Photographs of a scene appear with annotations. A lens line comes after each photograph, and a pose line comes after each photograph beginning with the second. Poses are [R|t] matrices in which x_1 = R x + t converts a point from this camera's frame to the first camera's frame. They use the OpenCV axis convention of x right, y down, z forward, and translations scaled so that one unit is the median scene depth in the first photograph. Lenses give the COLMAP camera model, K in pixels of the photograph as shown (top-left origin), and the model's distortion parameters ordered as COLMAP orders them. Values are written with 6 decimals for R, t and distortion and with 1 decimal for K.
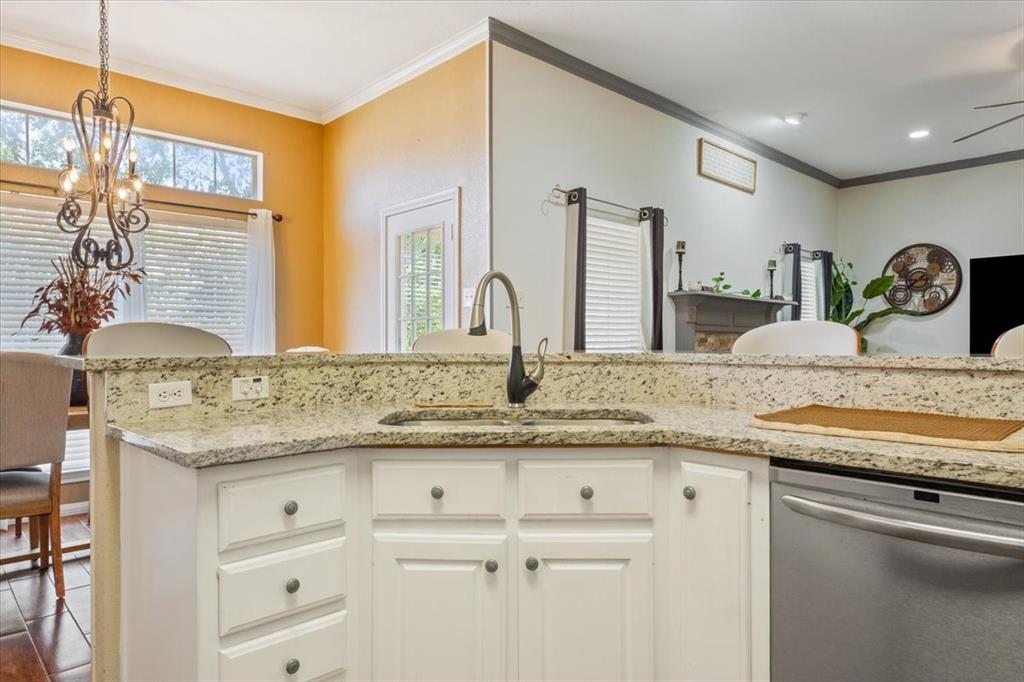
lens RADIAL K [[629.3, 0, 512.0], [0, 629.3, 341.0], [0, 0, 1]] dist [-0.000867, 0.000000]
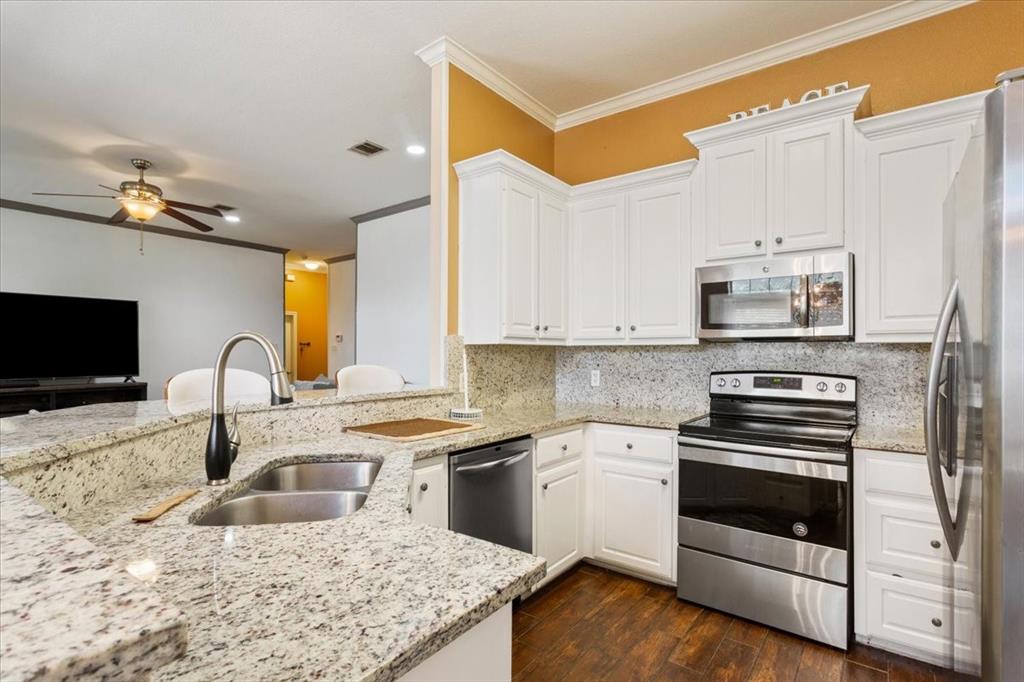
lens RADIAL K [[499.9, 0, 509.1], [0, 499.9, 349.7], [0, 0, 1]] dist [-0.000412, 0.000318]
pose [[-0.152469, 0.007976, 0.988276, -0.673625], [0.000944, 0.999968, -0.007924, -0.068154], [-0.988308, -0.000275, -0.152472, 0.636461]]
